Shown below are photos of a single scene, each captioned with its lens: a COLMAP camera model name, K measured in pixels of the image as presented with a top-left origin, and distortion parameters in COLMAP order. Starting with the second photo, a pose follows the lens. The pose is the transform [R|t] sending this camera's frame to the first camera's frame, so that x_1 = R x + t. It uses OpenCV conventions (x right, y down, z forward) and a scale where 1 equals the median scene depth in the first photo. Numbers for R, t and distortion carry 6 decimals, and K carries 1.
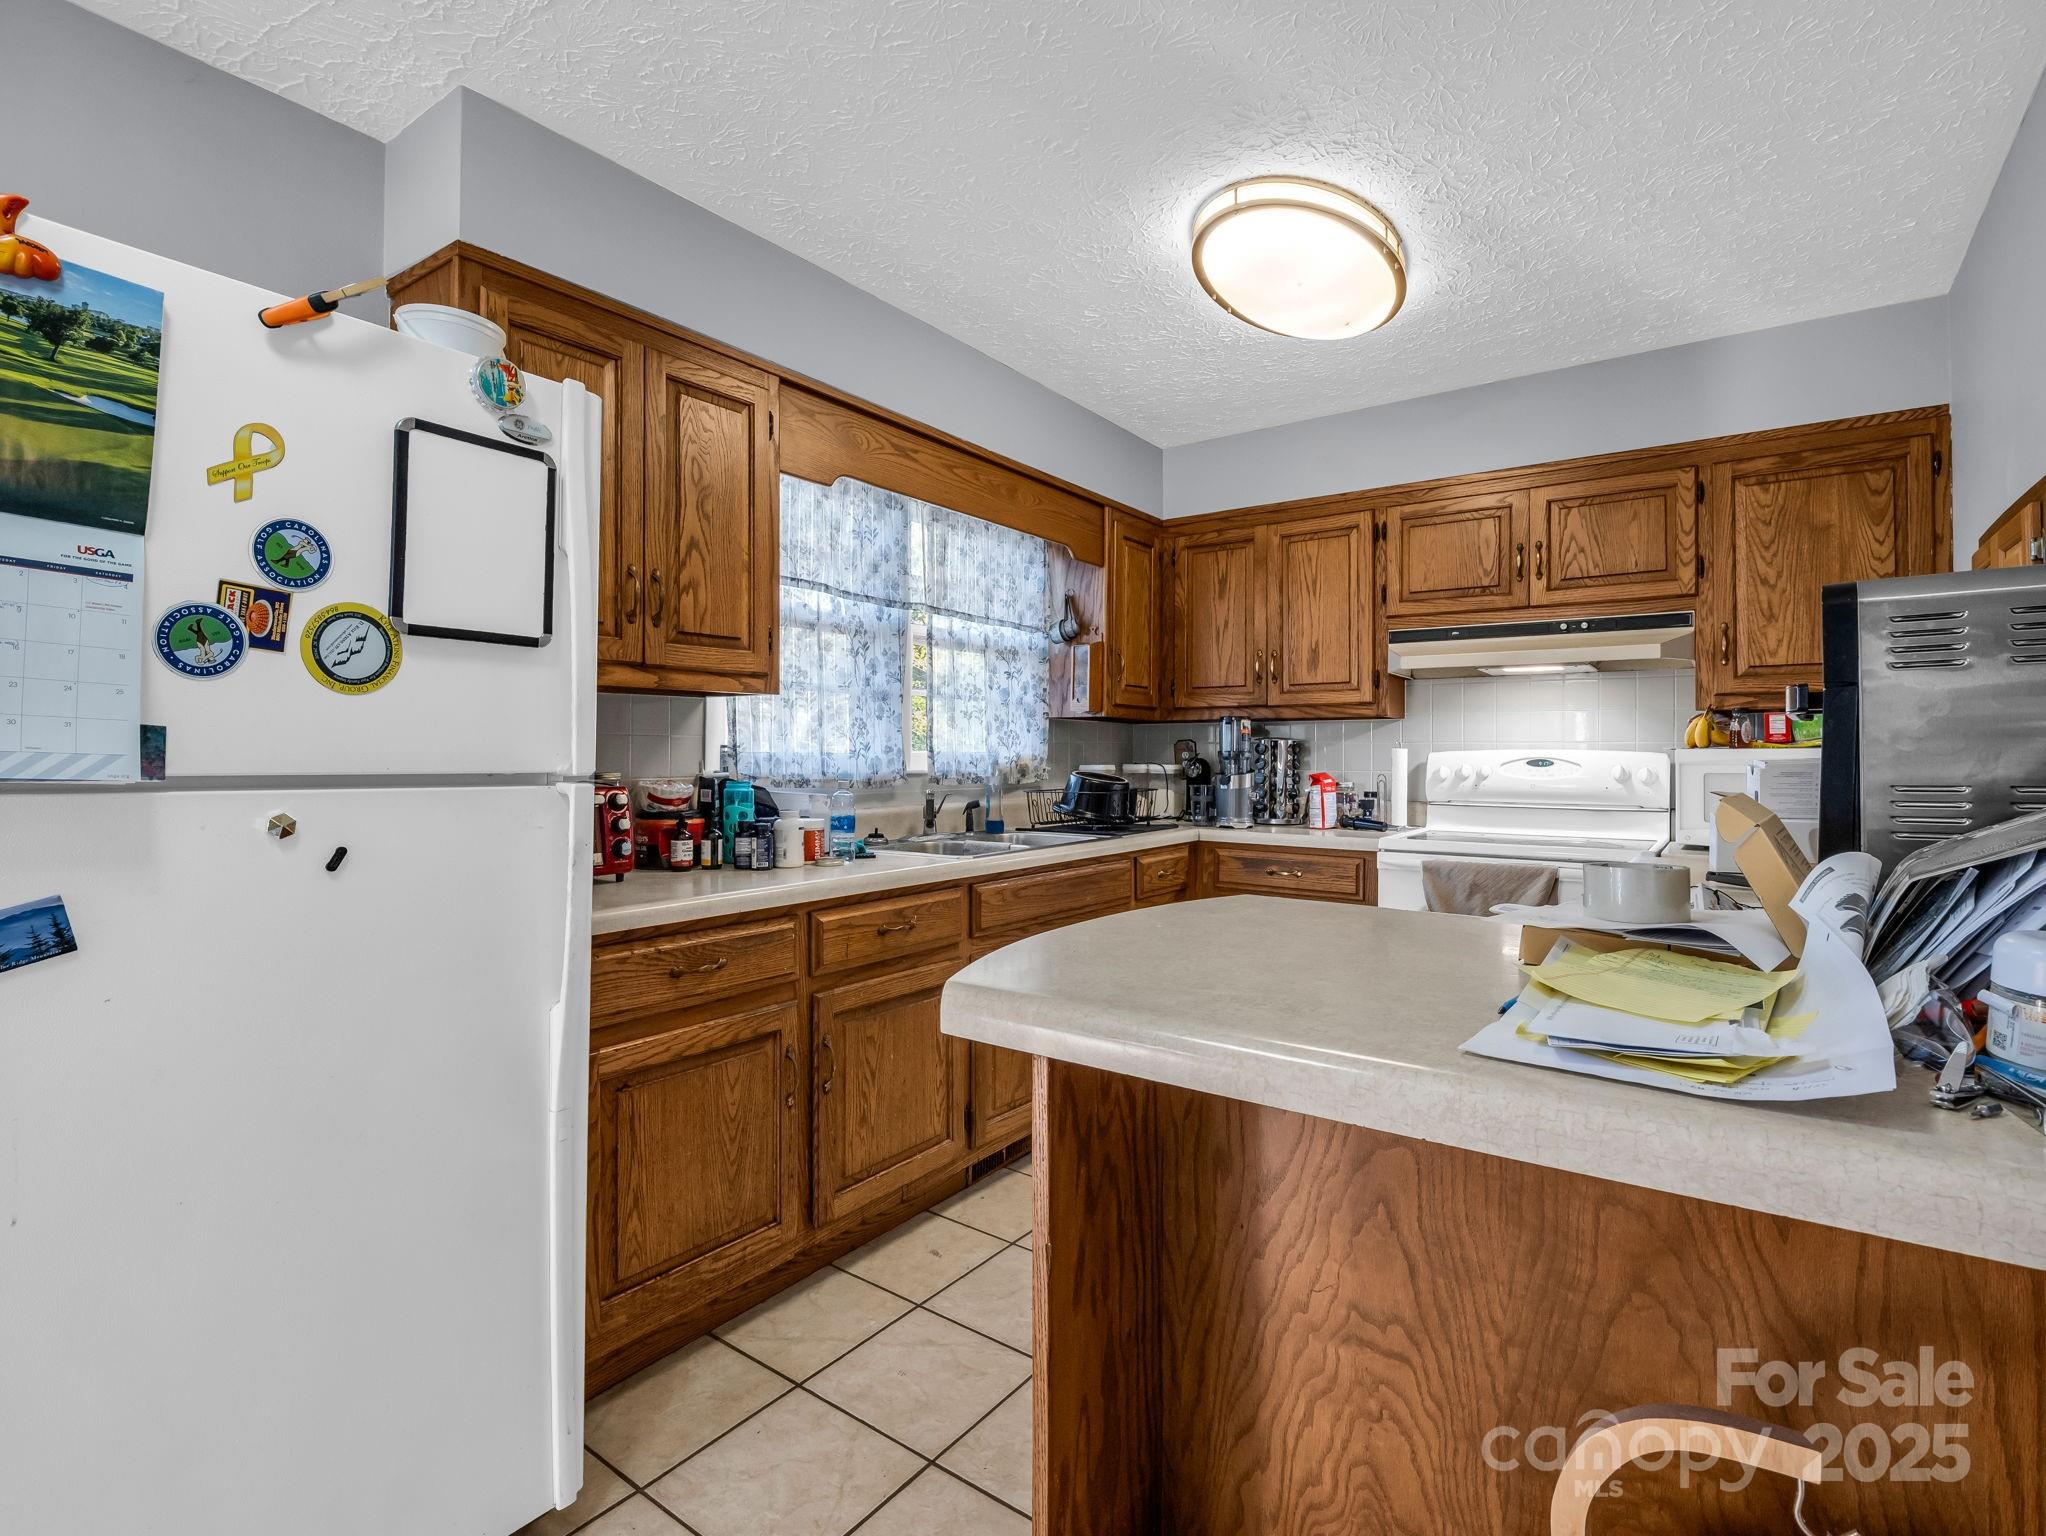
lens RADIAL K [[1013.4, 0, 1023.0], [0, 1013.4, 768.0], [0, 0, 1]] dist [0.003376, -0.015043]
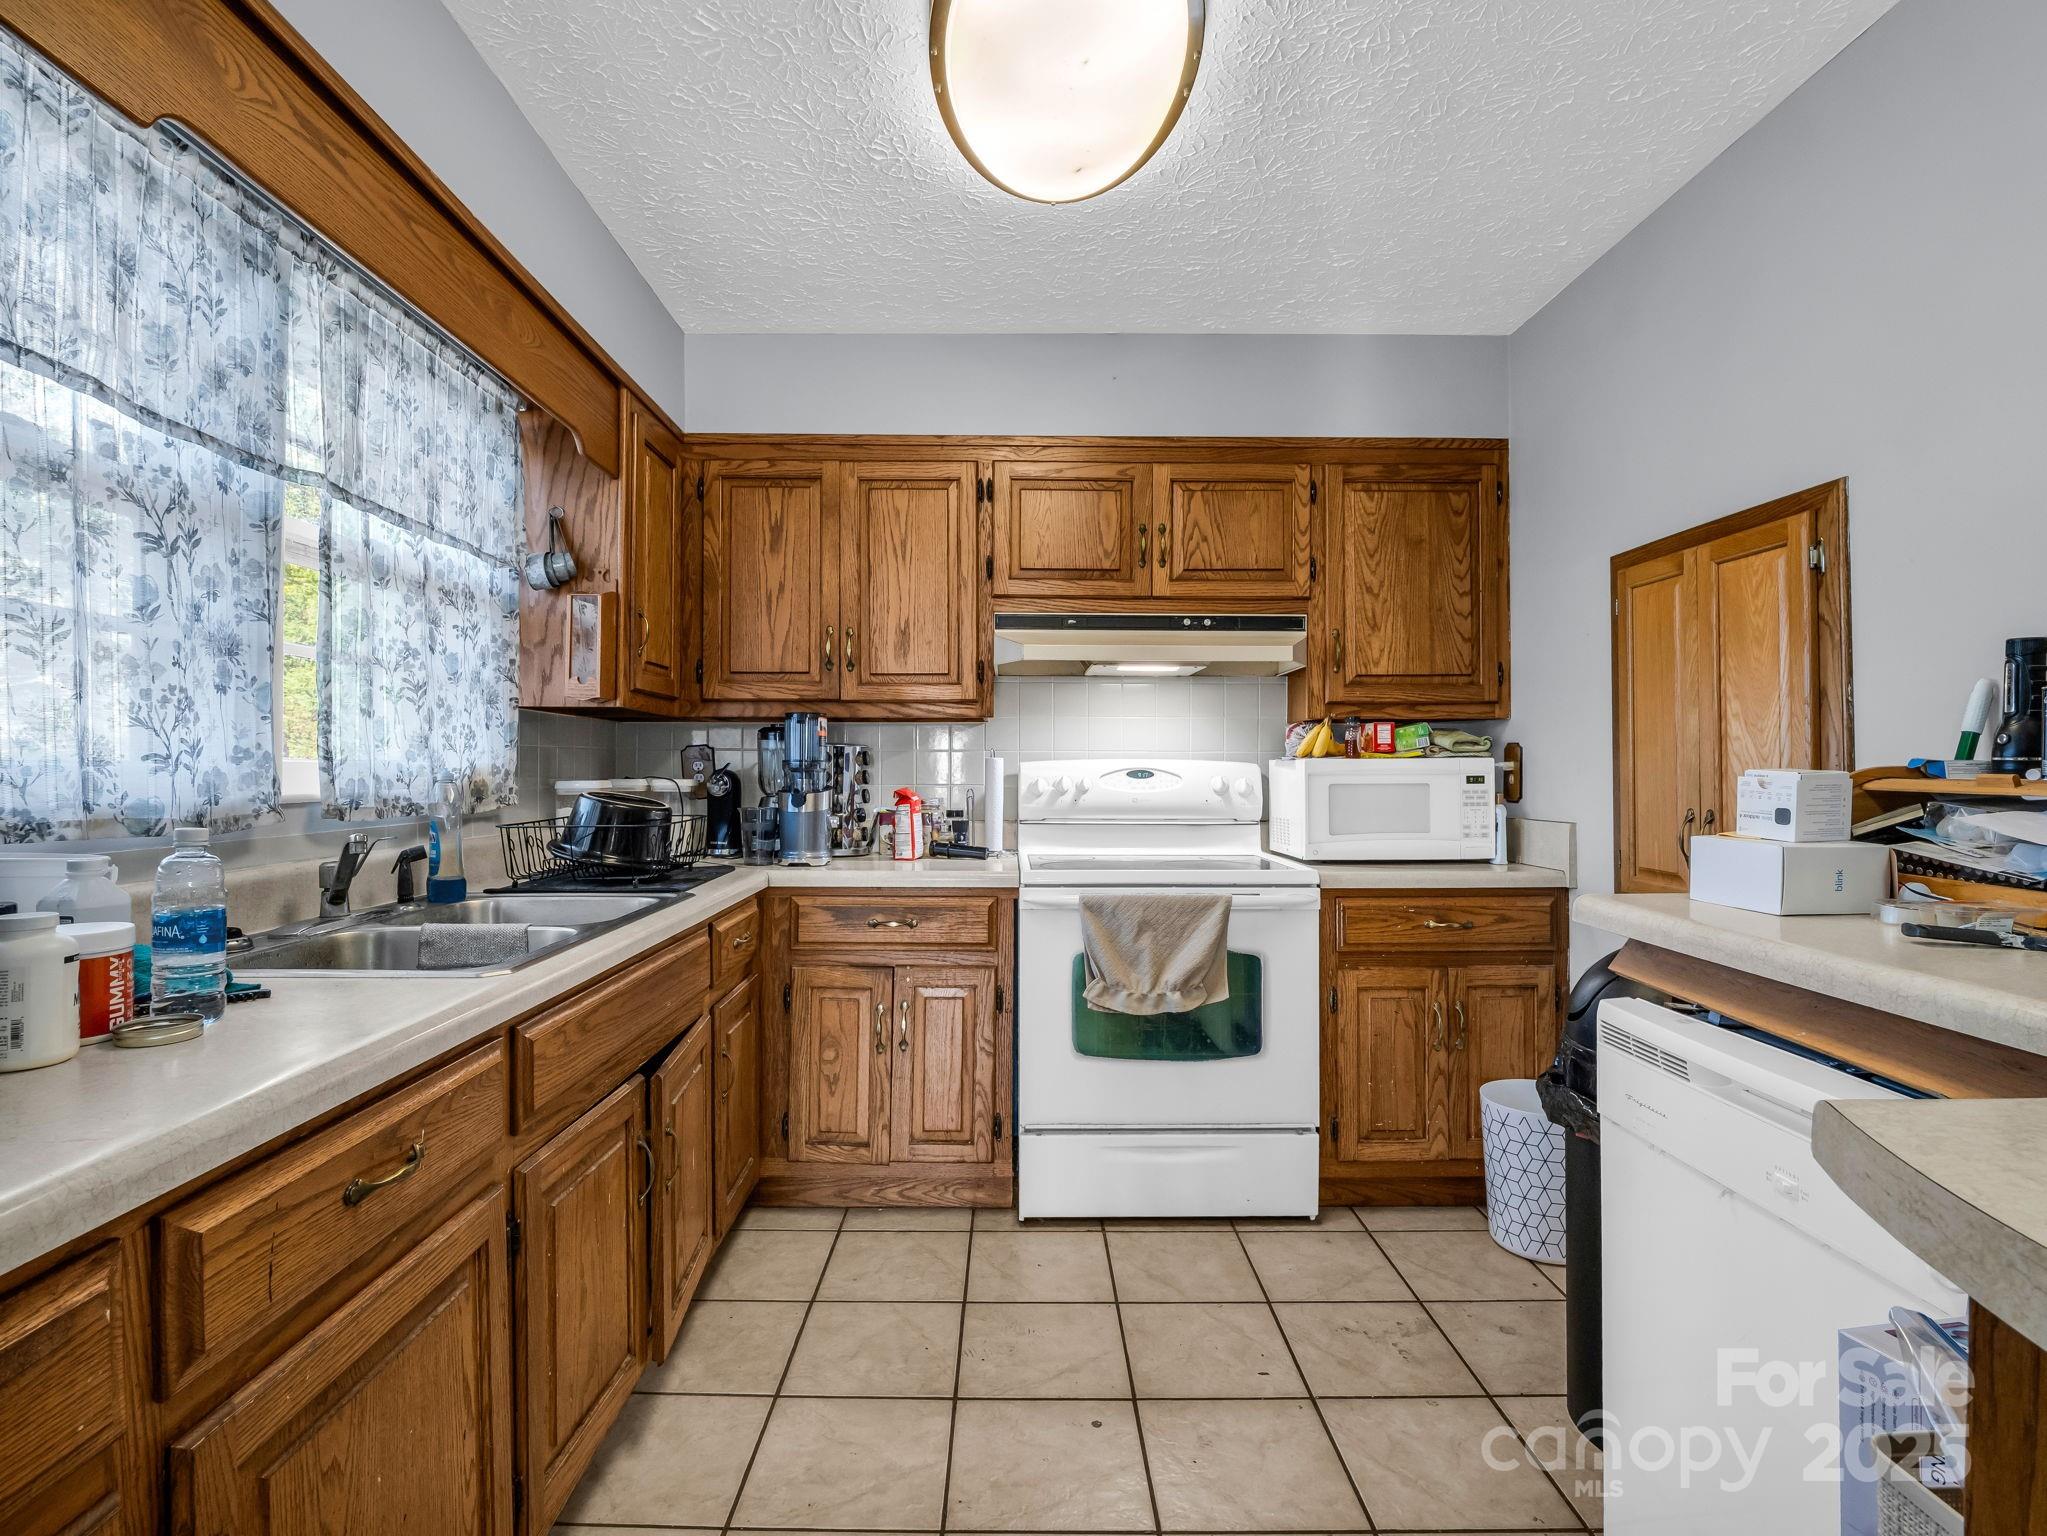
lens RADIAL K [[1013.9, 0, 1023.5], [0, 1013.9, 768.0], [0, 0, 1]] dist [0.003376, -0.015043]
pose [[0.800181, -0.001923, 0.599755, -0.116559], [0.008854, 0.999924, -0.008606, -0.003746], [-0.599693, 0.012197, 0.800137, 0.355032]]
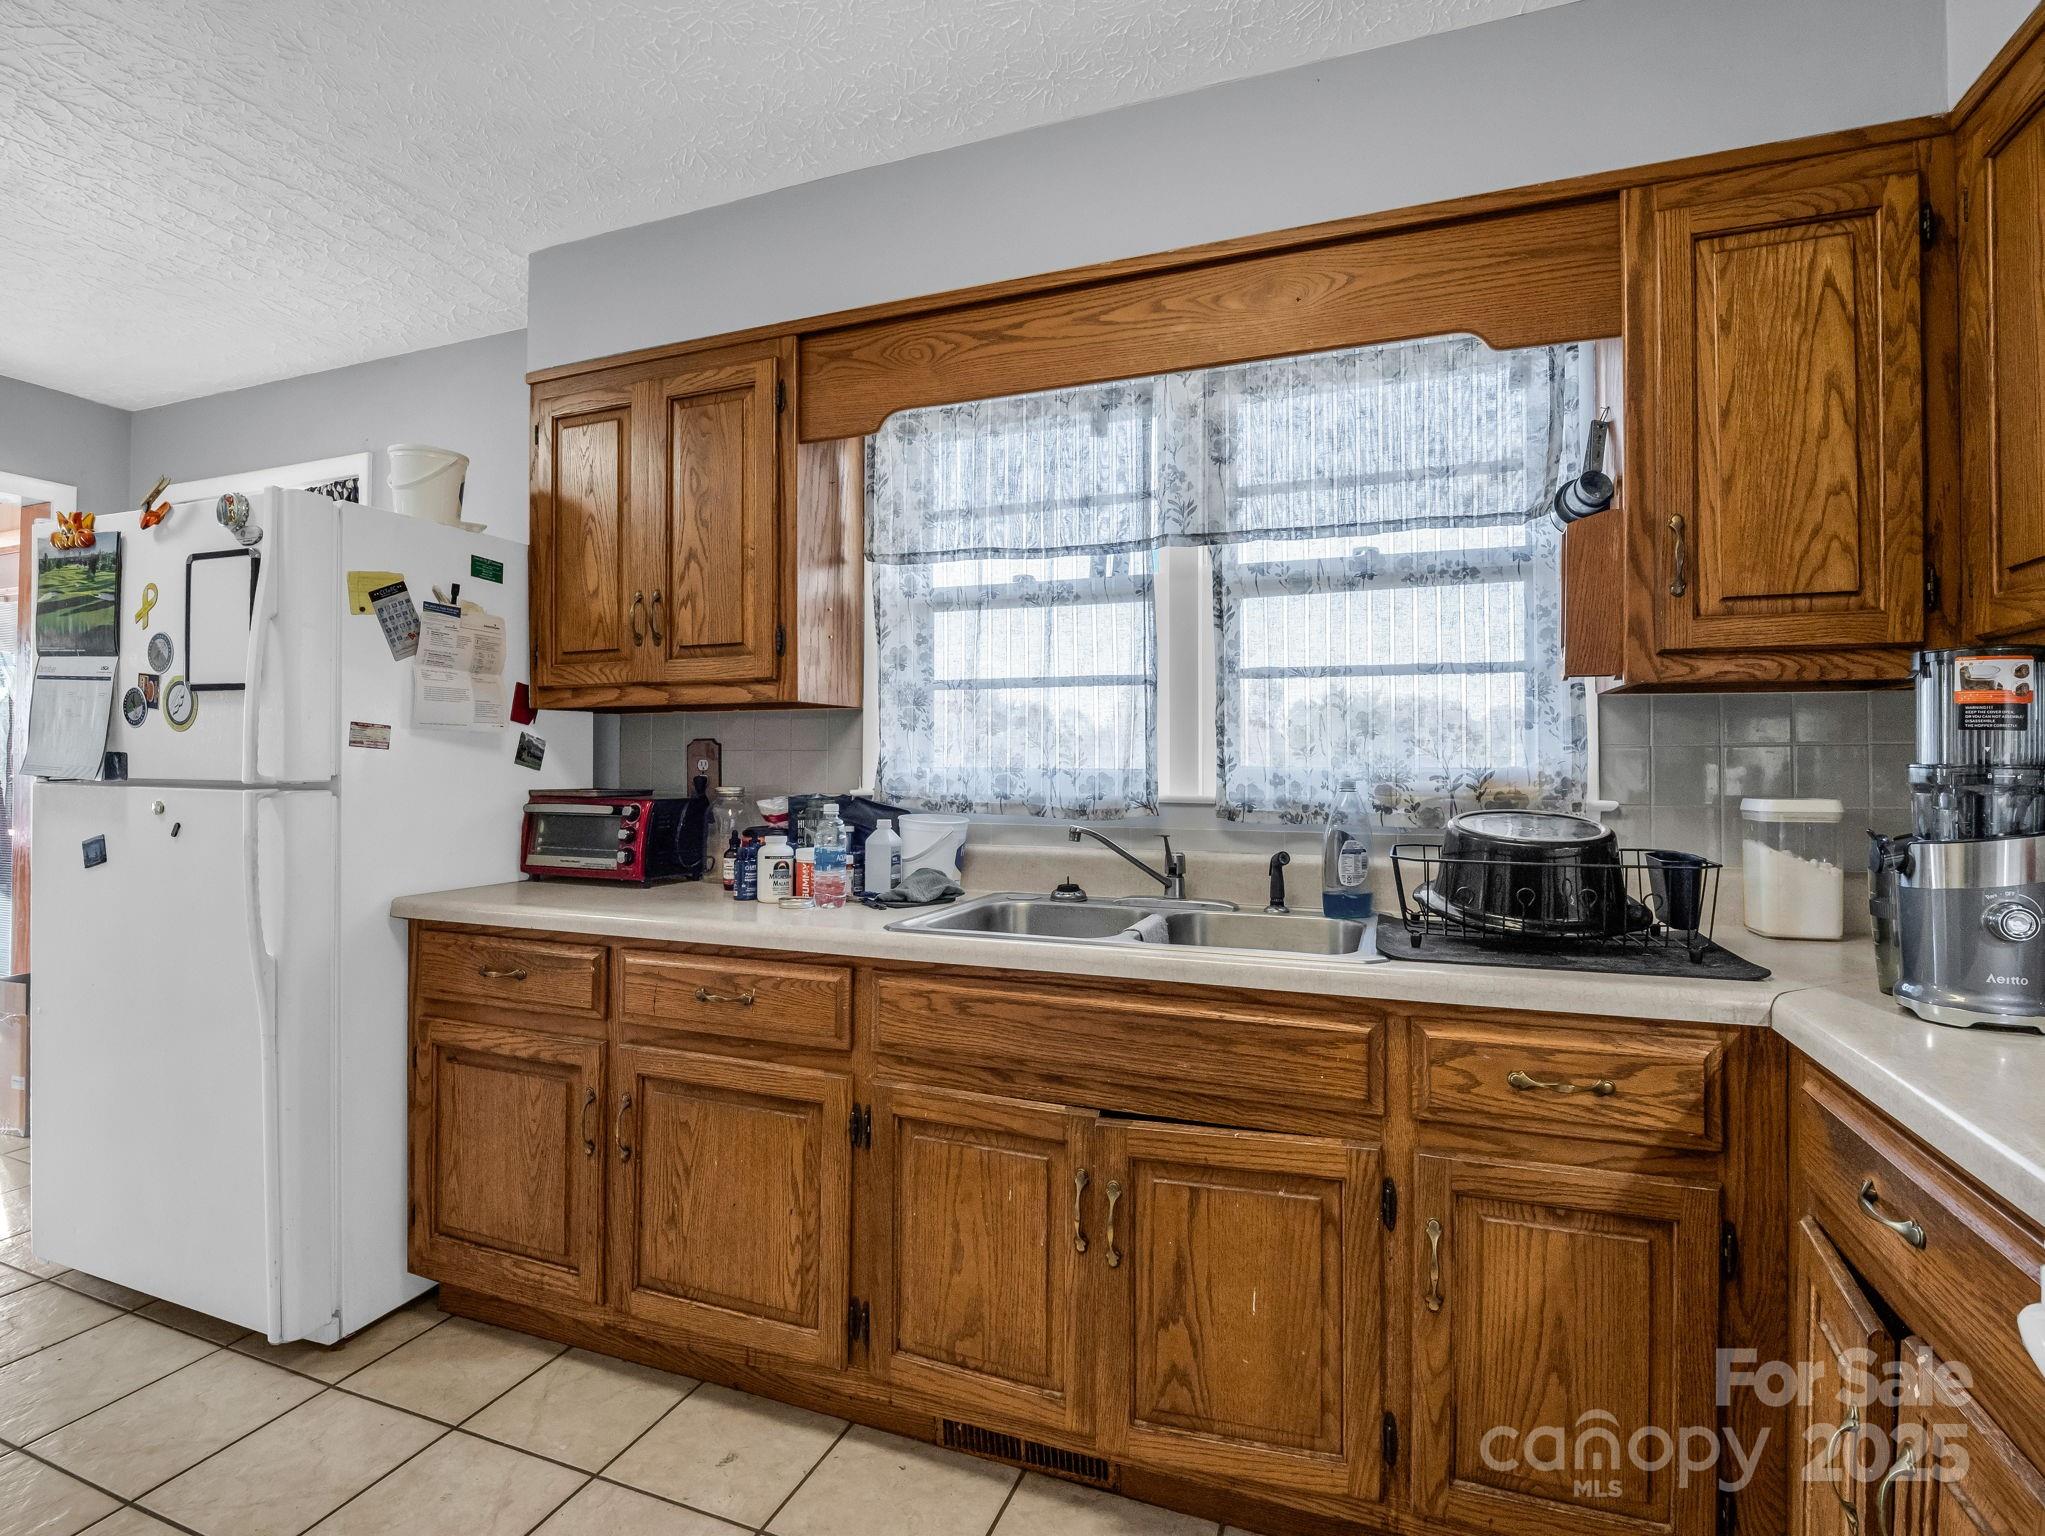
lens RADIAL K [[982.5, 0, 1022.5], [0, 982.5, 768.0], [0, 0, 1]] dist [-0.002820, -0.015319]
pose [[0.250915, -0.003614, -0.968002, 0.458791], [-0.016979, 0.999823, -0.008133, -0.008615], [0.967860, 0.018476, 0.250809, 0.729562]]
